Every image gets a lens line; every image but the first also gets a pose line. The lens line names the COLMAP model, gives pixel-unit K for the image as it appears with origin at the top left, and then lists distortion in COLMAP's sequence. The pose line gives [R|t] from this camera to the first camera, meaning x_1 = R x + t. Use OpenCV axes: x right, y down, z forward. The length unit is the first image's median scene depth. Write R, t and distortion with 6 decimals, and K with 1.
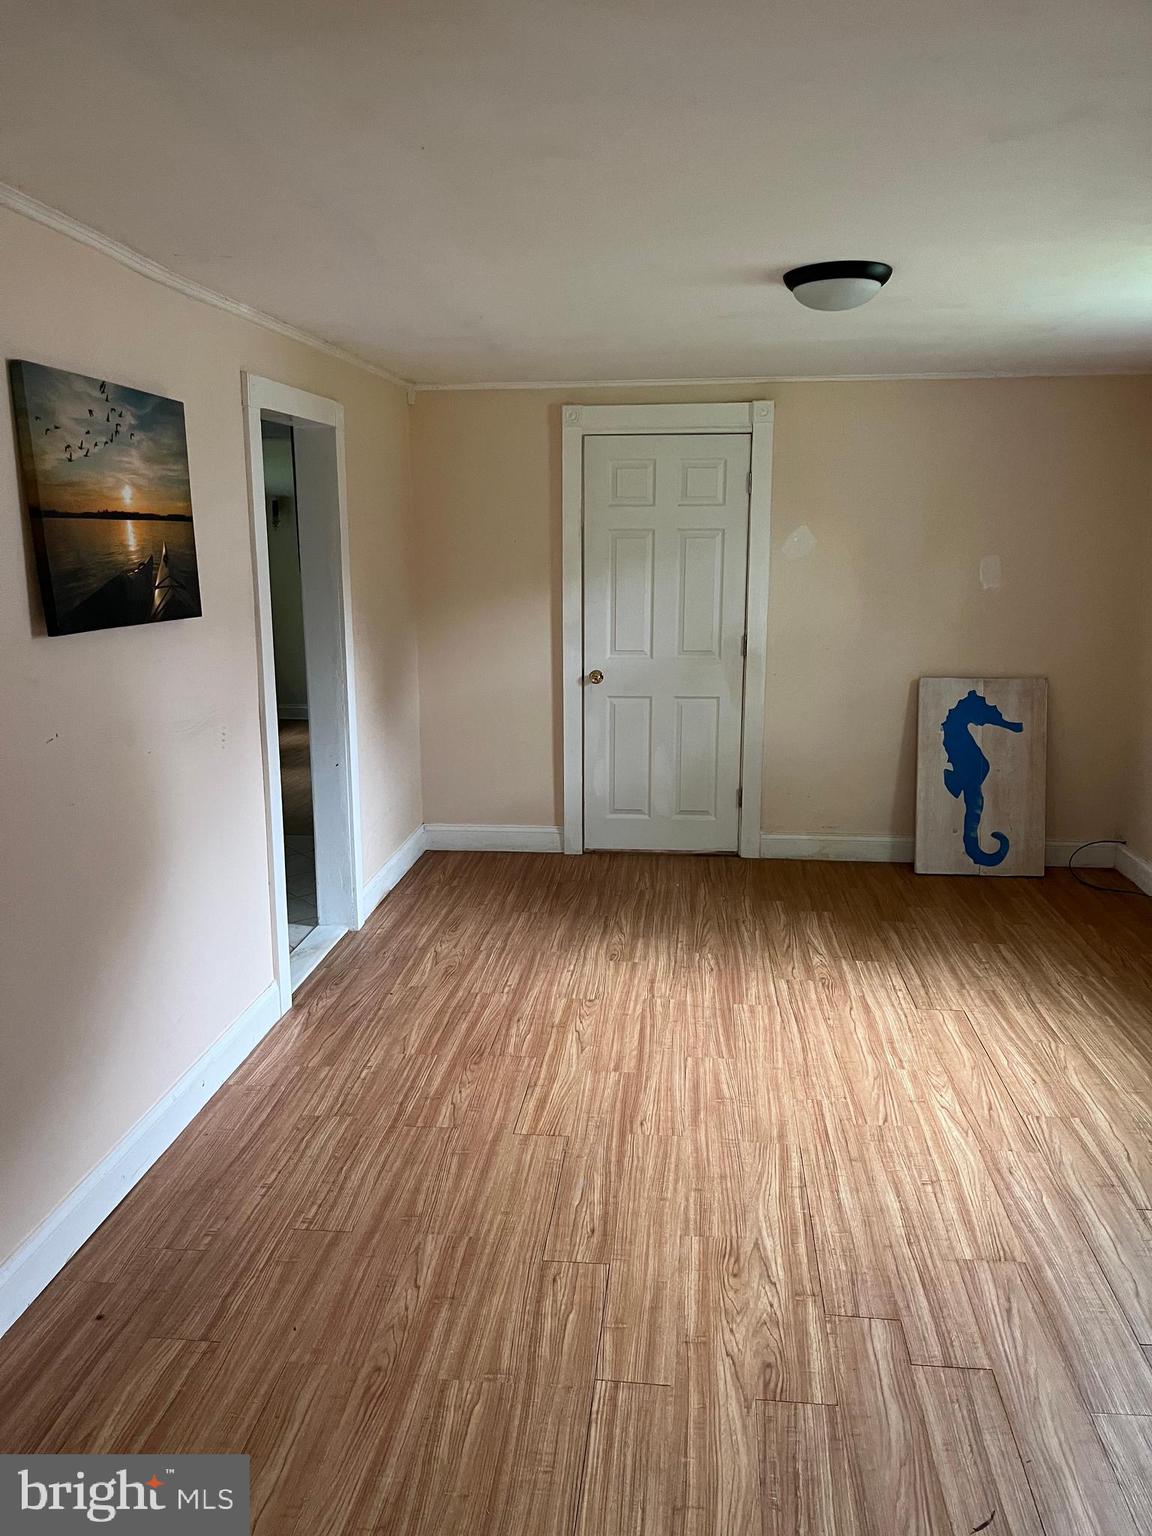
lens RADIAL K [[1158.1, 0, 568.3], [0, 1158.1, 780.7], [0, 0, 1]] dist [0.055199, -0.079174]
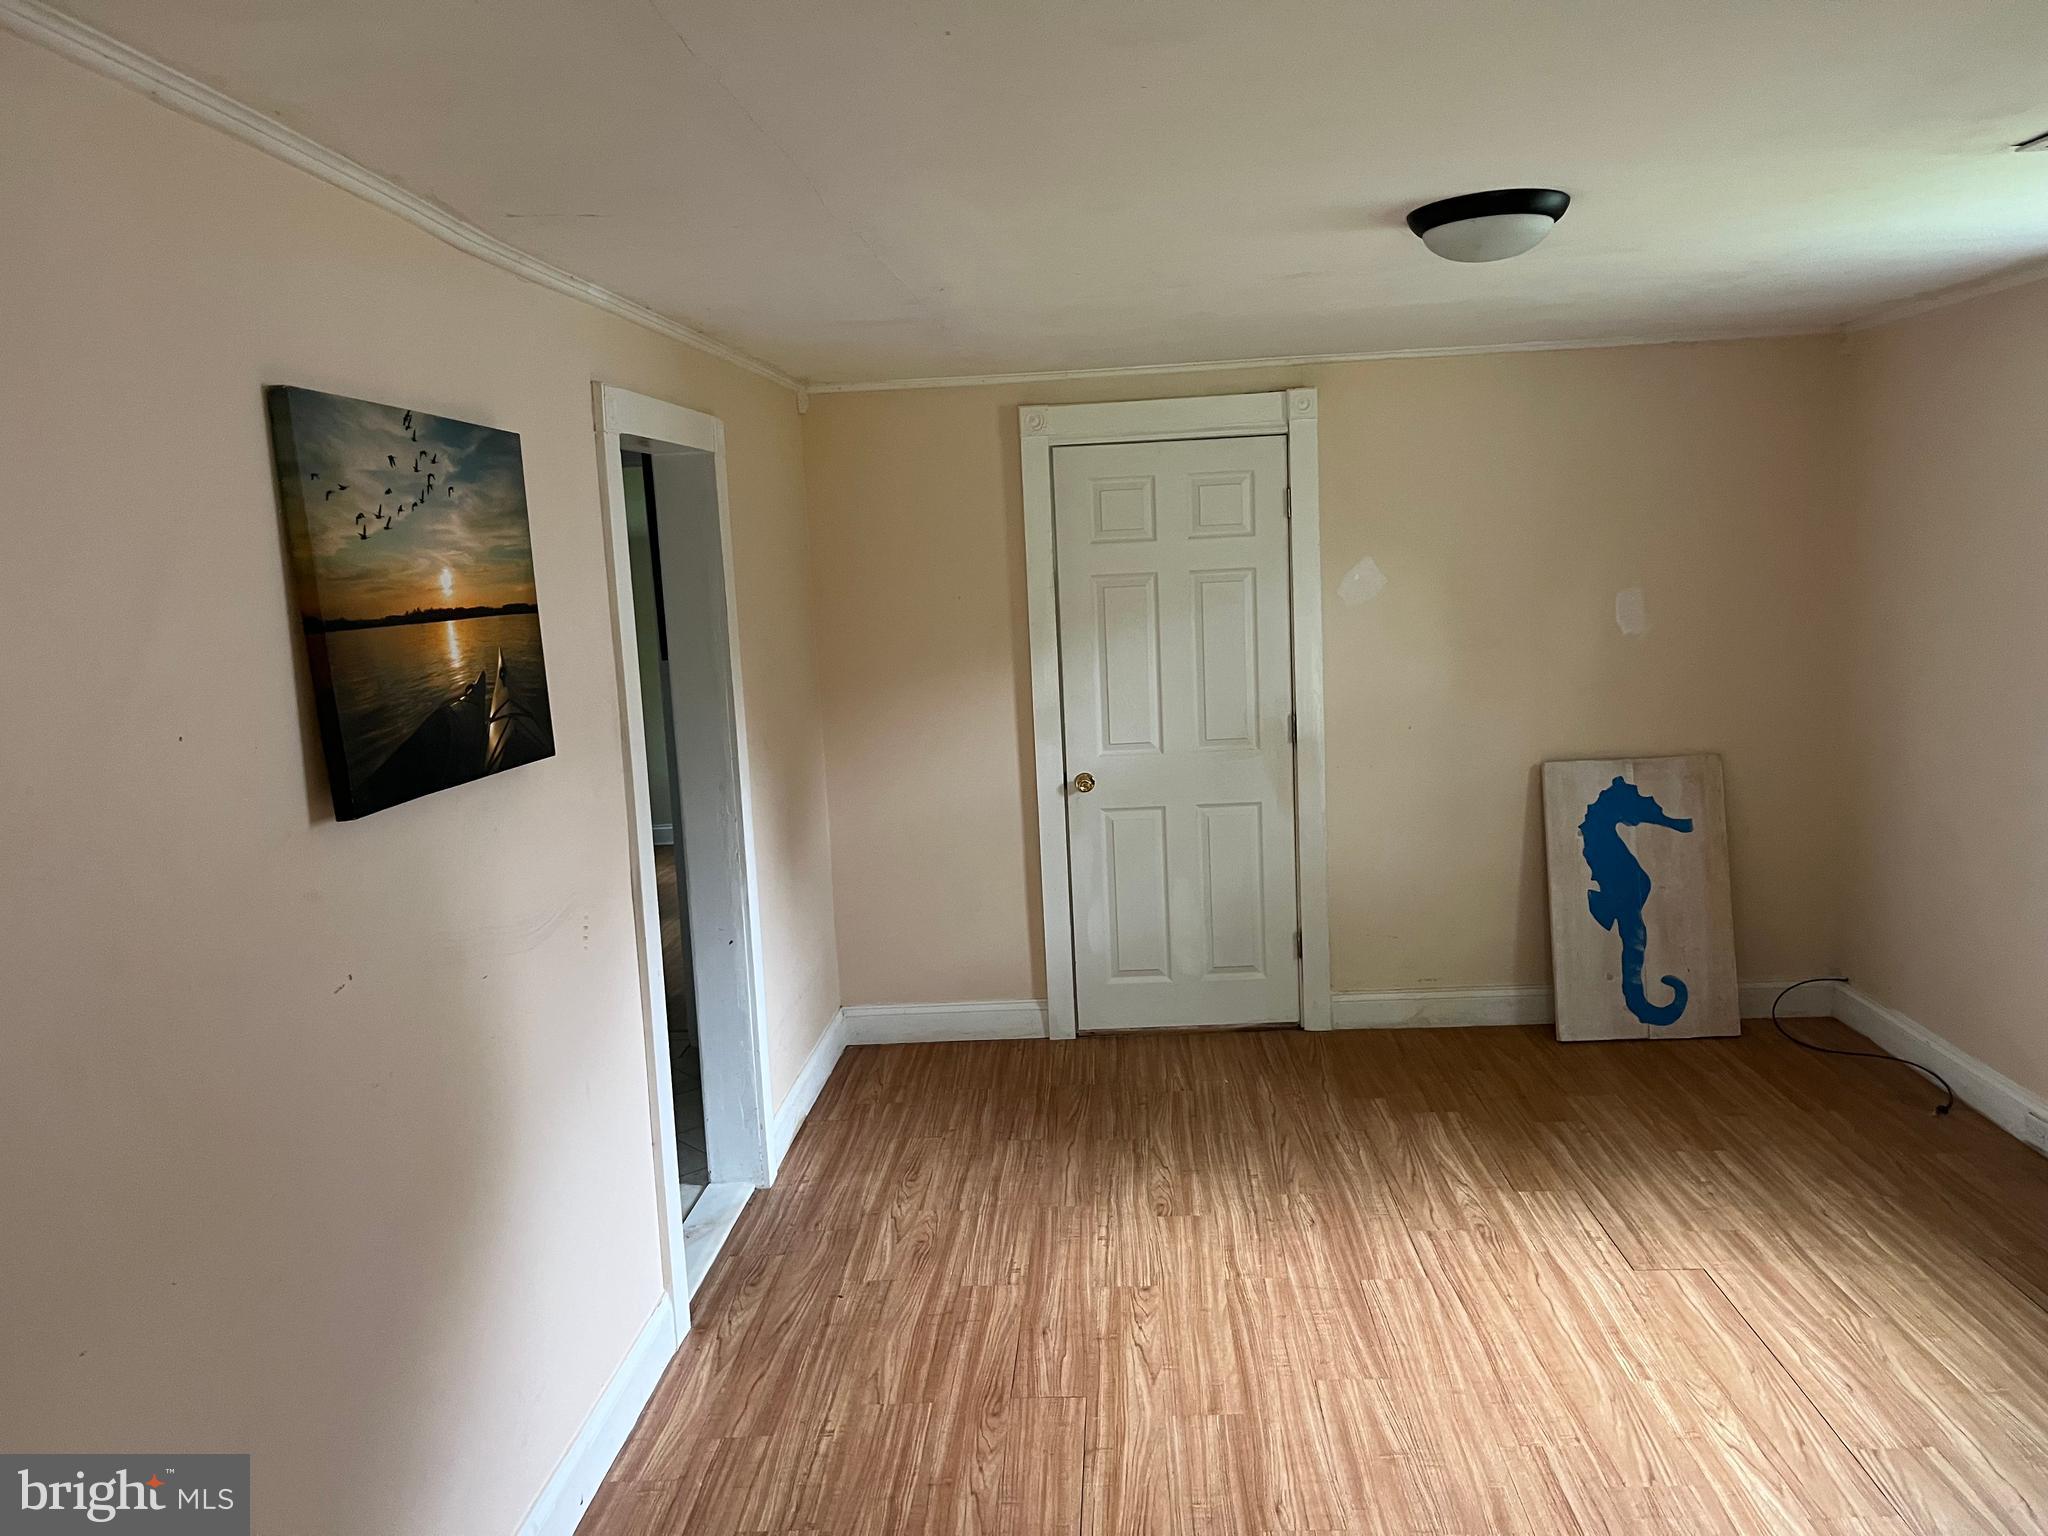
lens RADIAL K [[1544.1, 0, 1031.6], [0, 1544.1, 776.5], [0, 0, 1]] dist [0.055199, -0.079174]
pose [[0.997352, -0.052276, 0.050561, -0.072379], [0.055659, 0.996132, -0.067989, -0.042795], [-0.046812, 0.070623, 0.996404, 0.097890]]
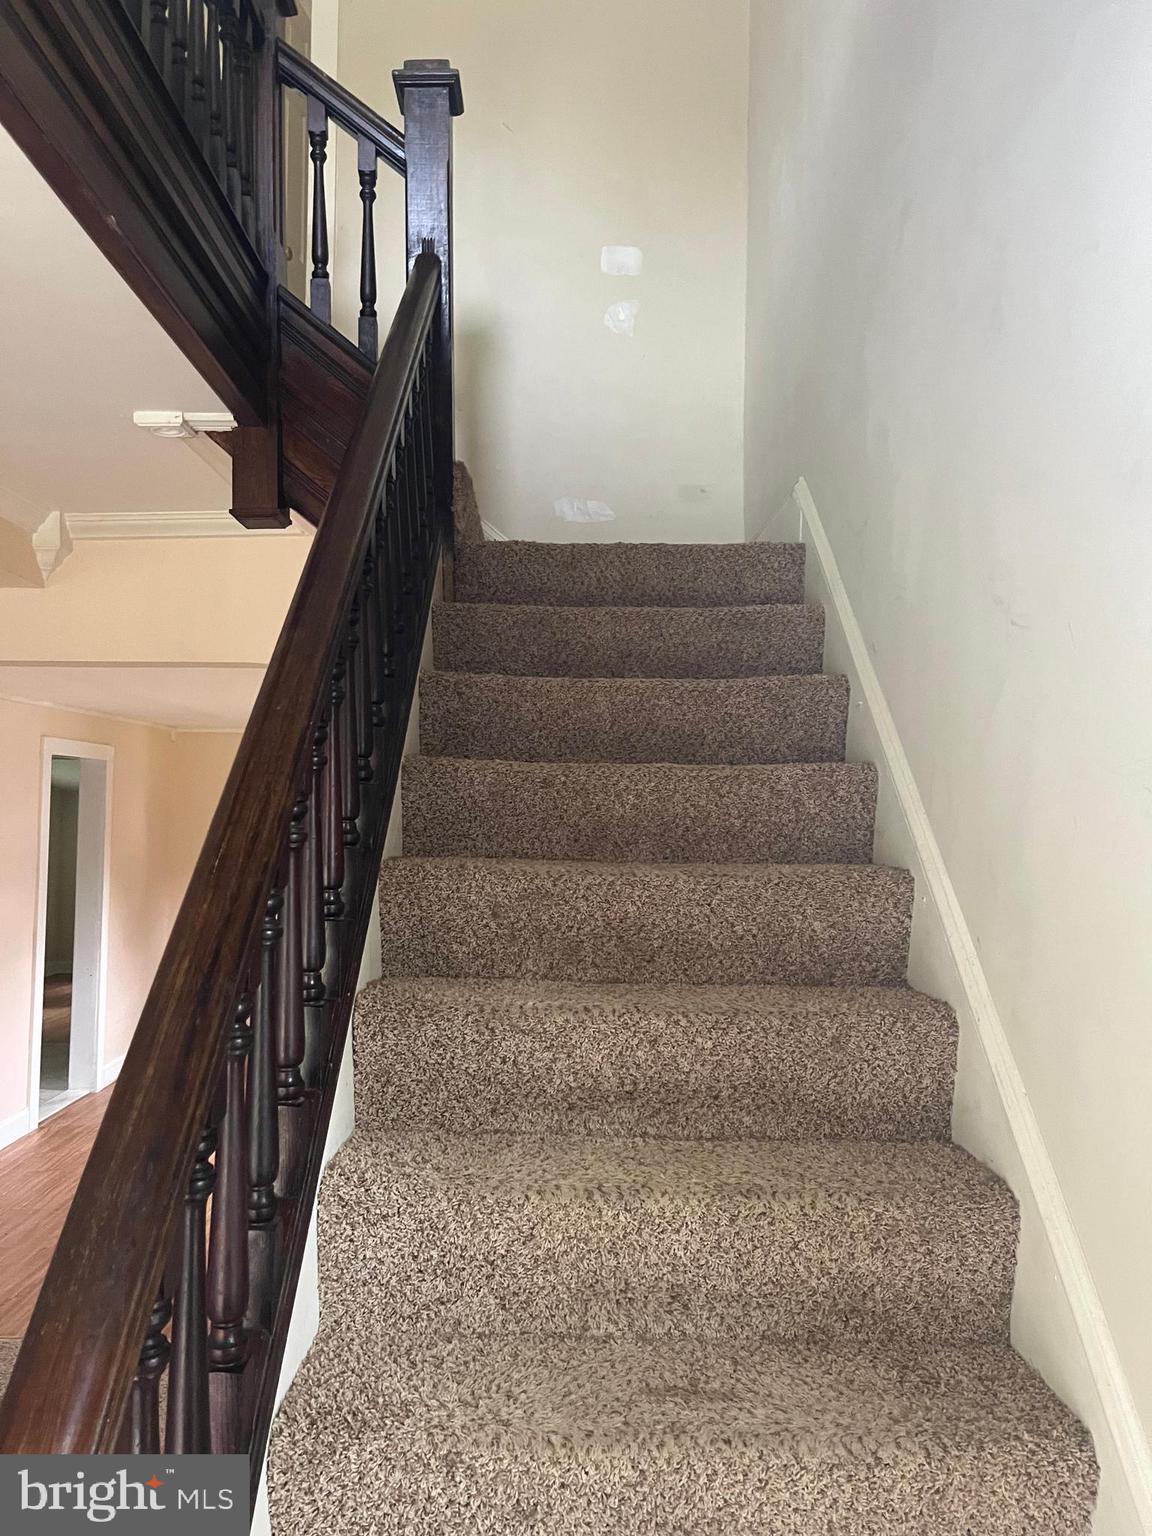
lens RADIAL K [[1159.0, 0, 594.6], [0, 1159.0, 779.7], [0, 0, 1]] dist [0.022706, -0.000098]
pose [[0.989941, 0.018216, 0.140304, 0.260562], [0.015518, 0.971714, -0.235650, 0.118846], [-0.140628, 0.235456, 0.961657, -0.681857]]
